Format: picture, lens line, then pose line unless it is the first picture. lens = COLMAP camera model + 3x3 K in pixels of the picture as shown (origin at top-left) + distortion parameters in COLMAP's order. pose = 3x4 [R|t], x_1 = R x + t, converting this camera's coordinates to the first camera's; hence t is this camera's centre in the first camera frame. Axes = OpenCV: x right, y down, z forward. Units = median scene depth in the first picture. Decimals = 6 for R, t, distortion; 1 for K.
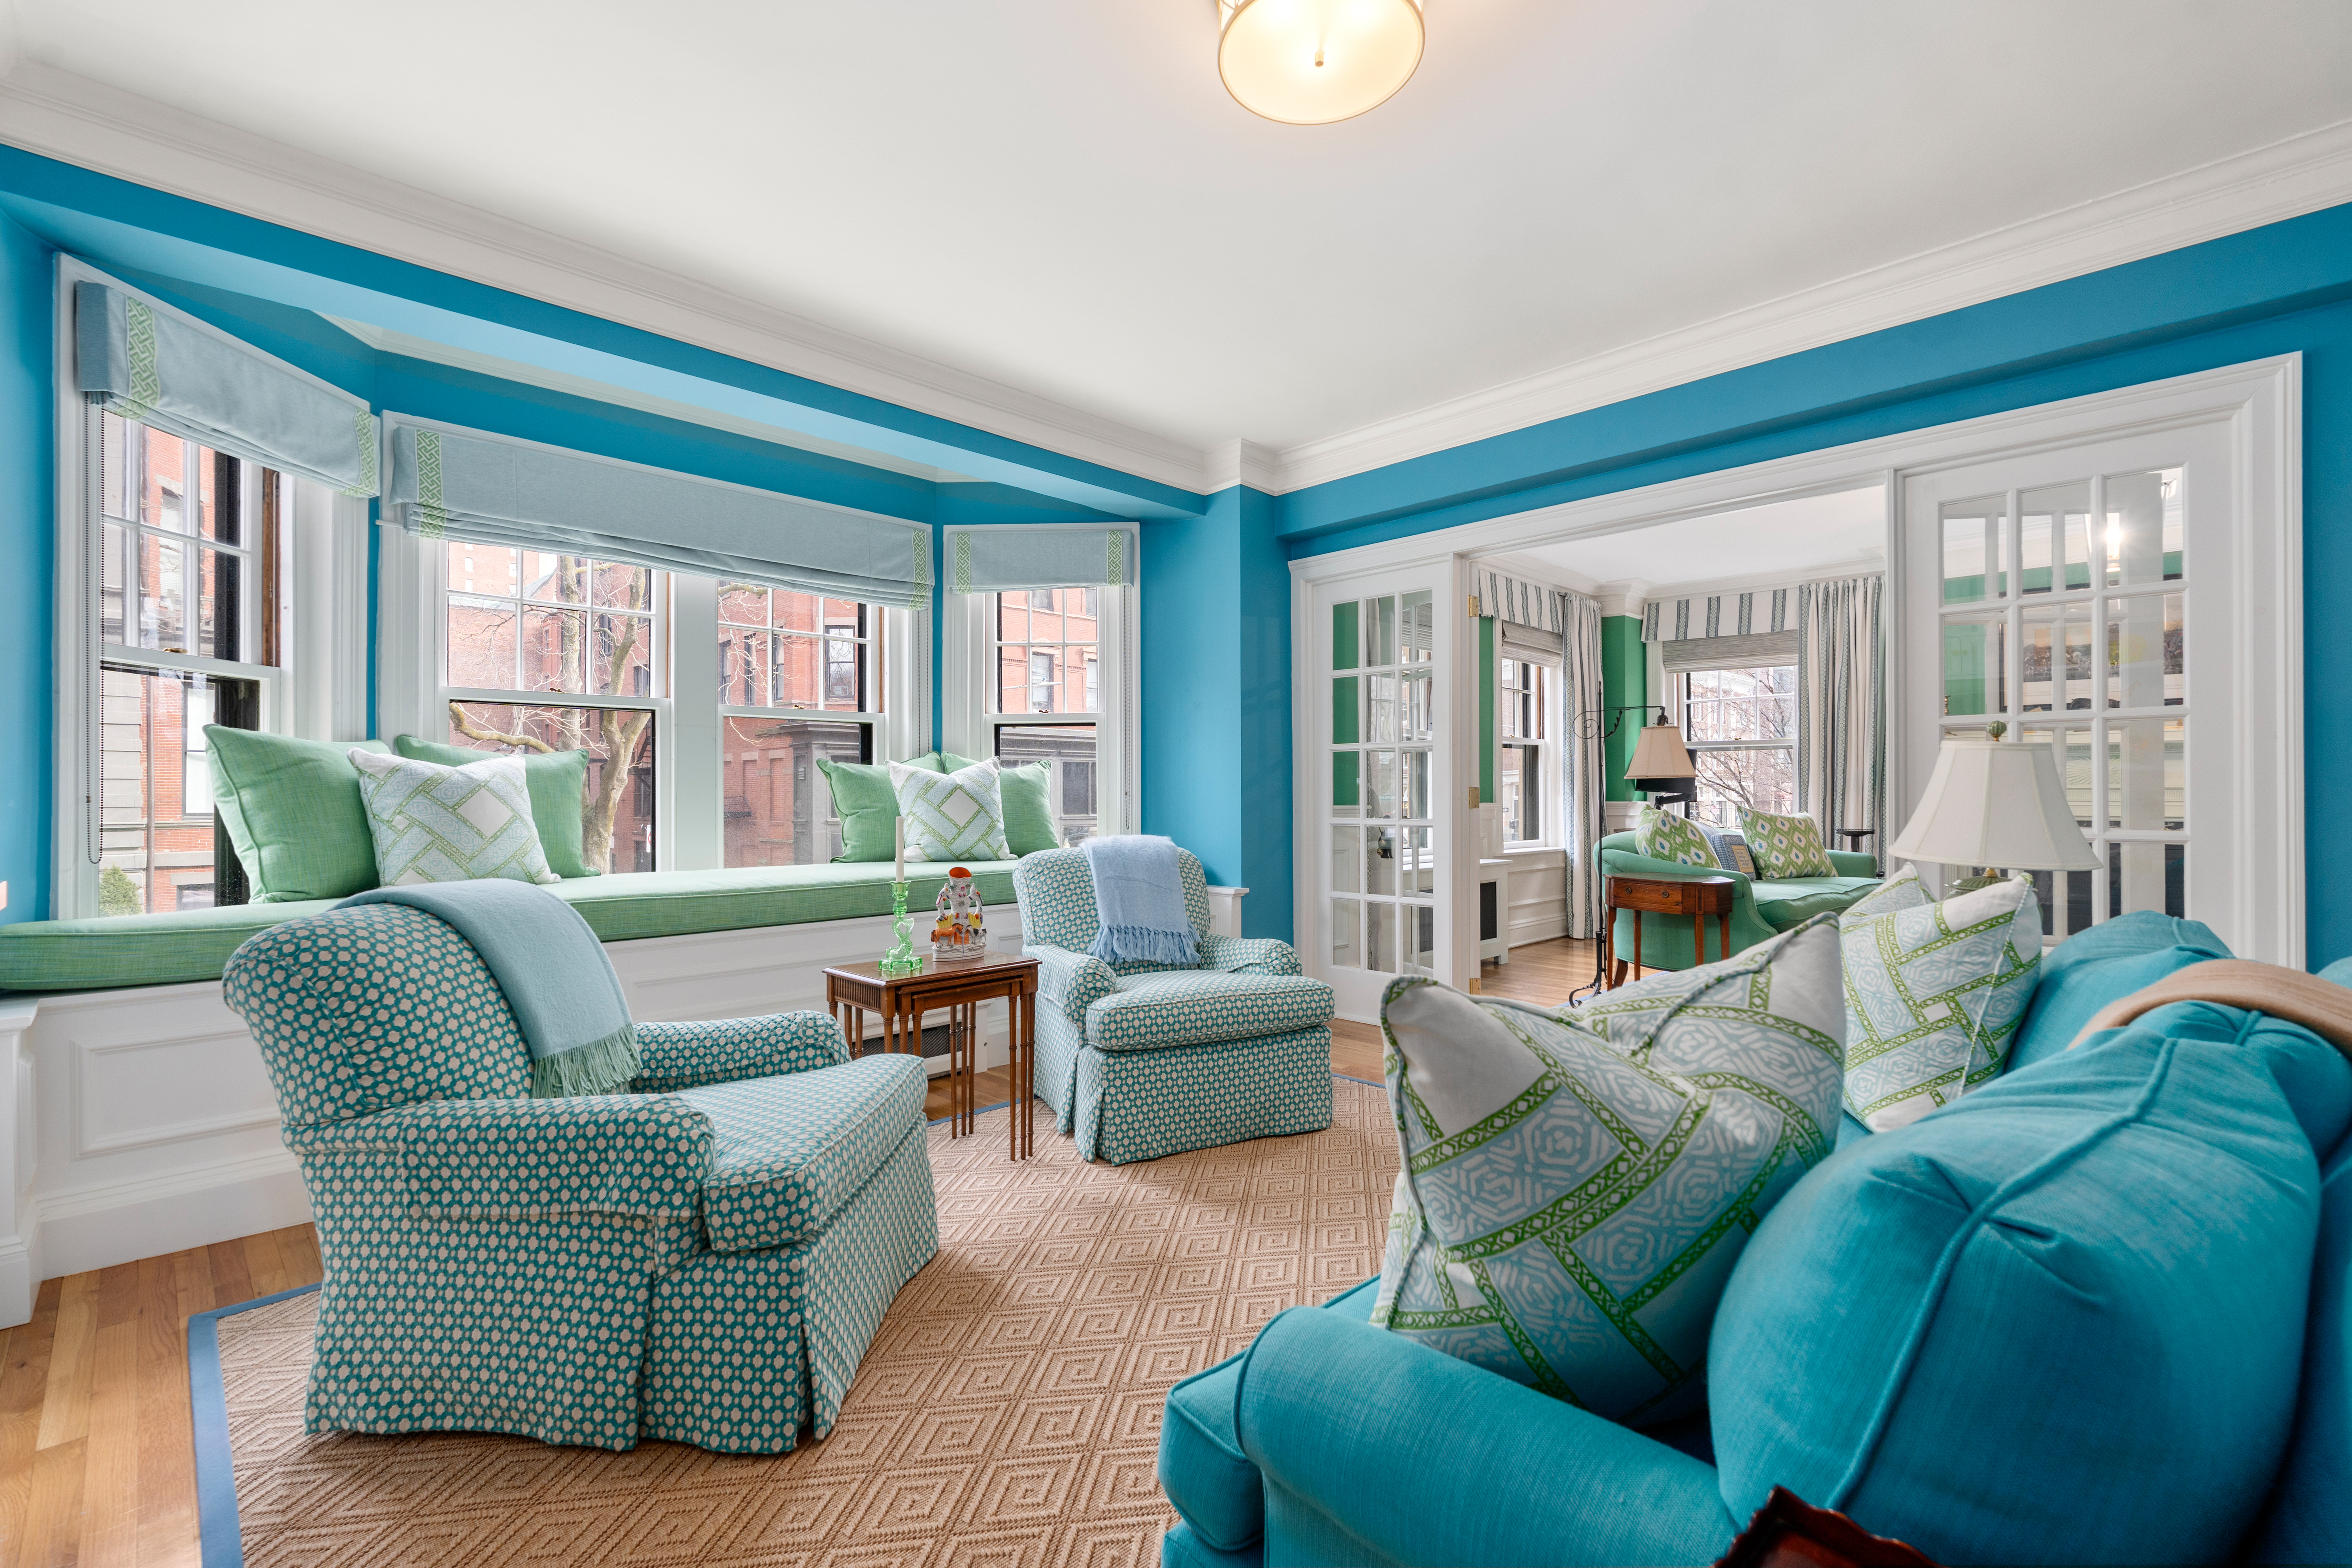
lens RADIAL K [[1031.2, 0, 1185.6], [0, 1031.2, 790.3], [0, 0, 1]] dist [-0.000955, 0.000357]
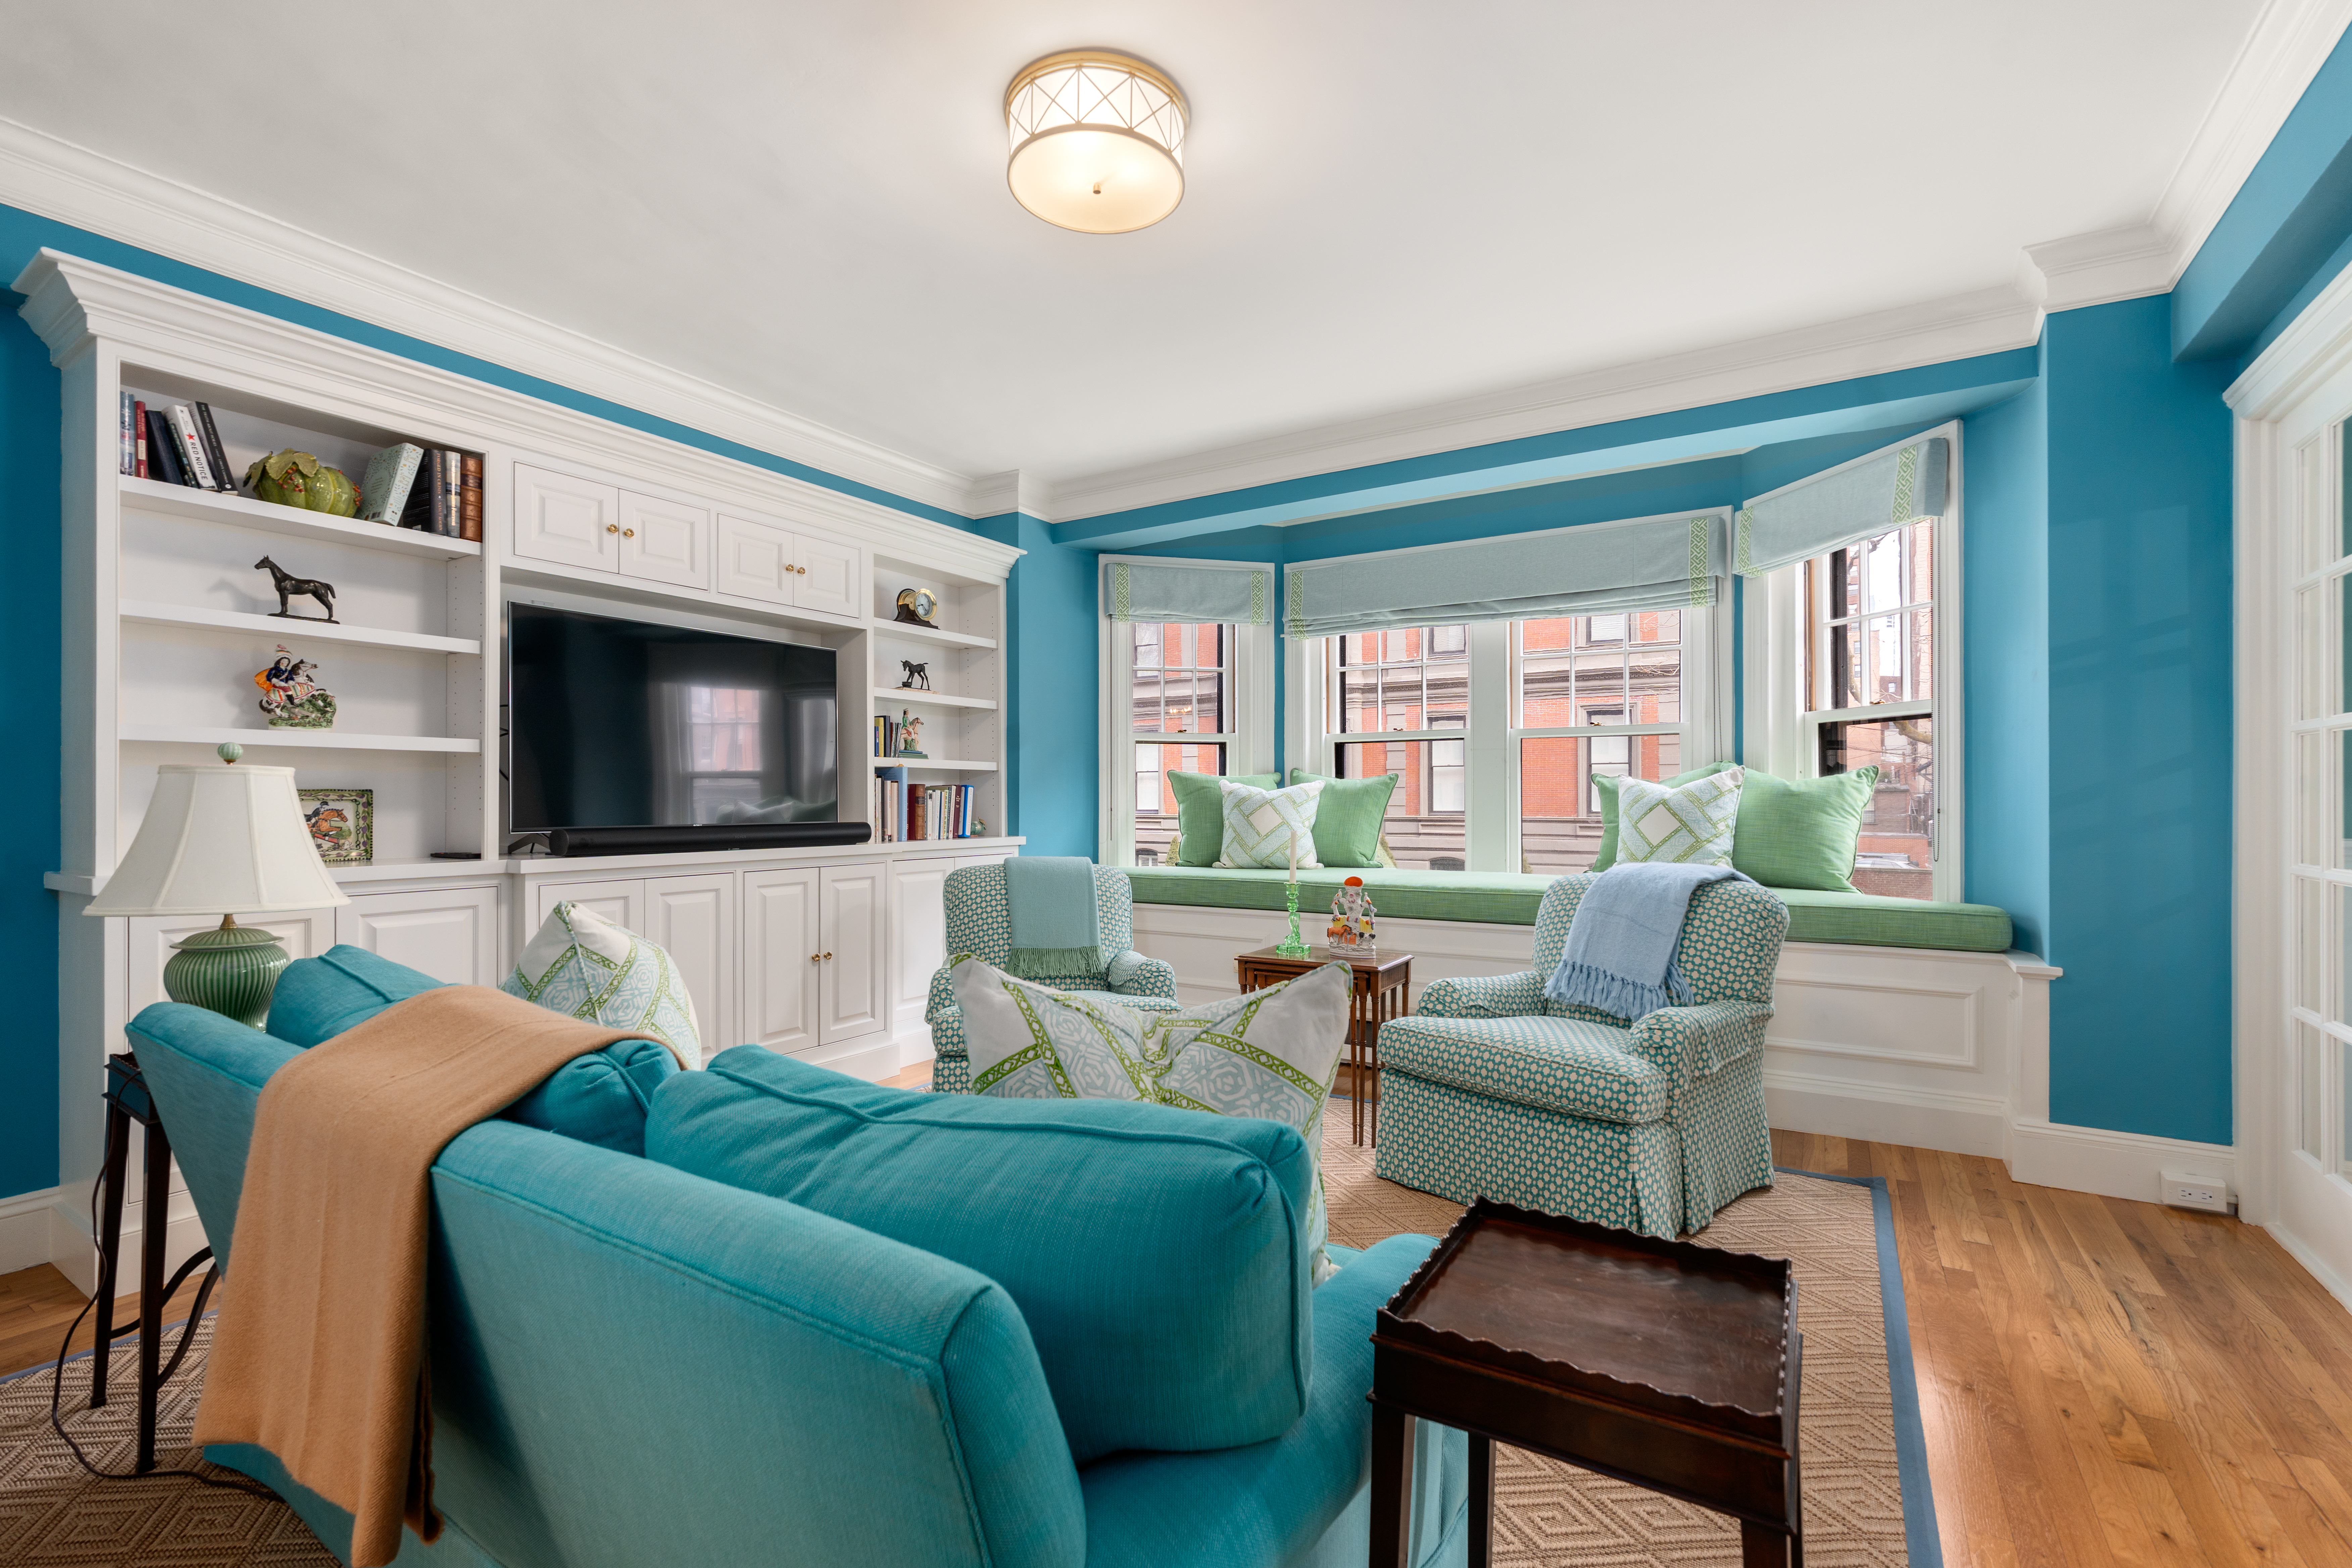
lens RADIAL K [[1031.2, 0, 1185.6], [0, 1031.2, 790.3], [0, 0, 1]] dist [-0.000955, 0.000357]
pose [[0.228776, -0.004371, -0.973469, 0.527020], [0.006817, 0.999973, -0.002888, -0.012496], [0.973455, -0.005976, 0.228800, 0.347584]]
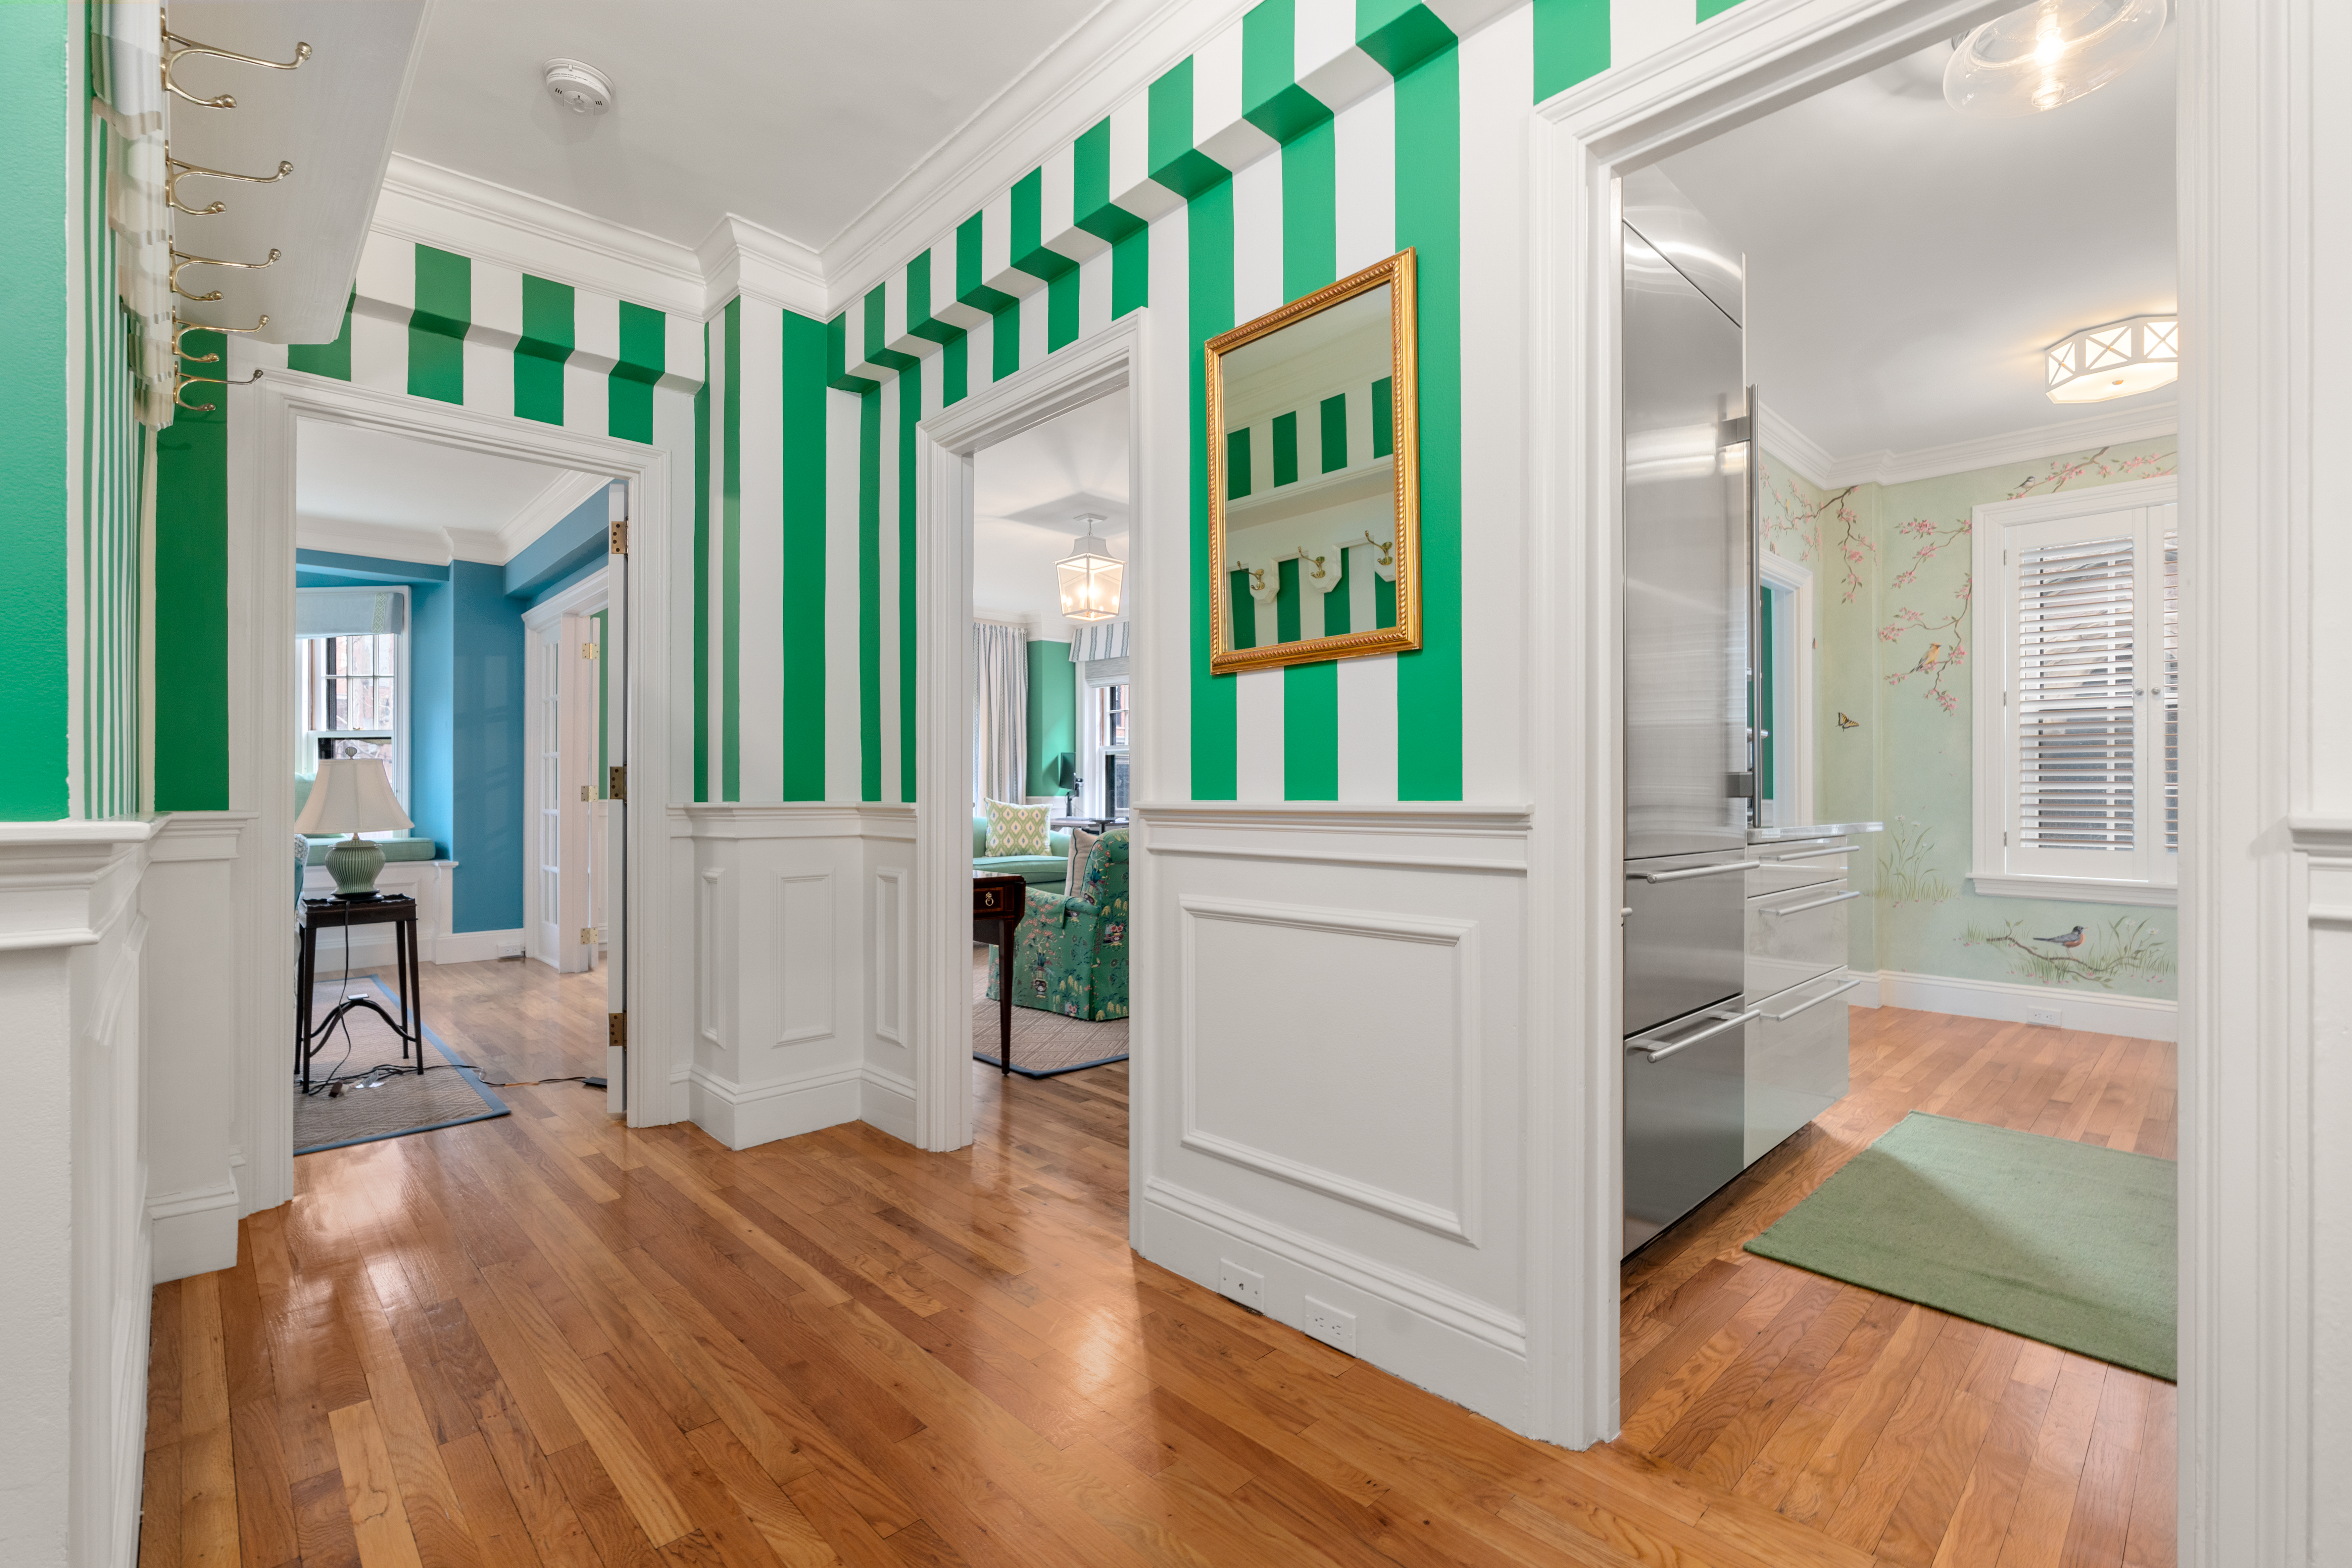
lens RADIAL K [[1031.2, 0, 1185.6], [0, 1031.2, 790.3], [0, 0, 1]] dist [-0.000955, 0.000357]
pose [[0.999725, -0.001554, -0.023397, 1.018667], [0.001693, 0.999981, 0.005929, -0.004279], [0.023388, -0.005967, 0.999709, -0.312893]]
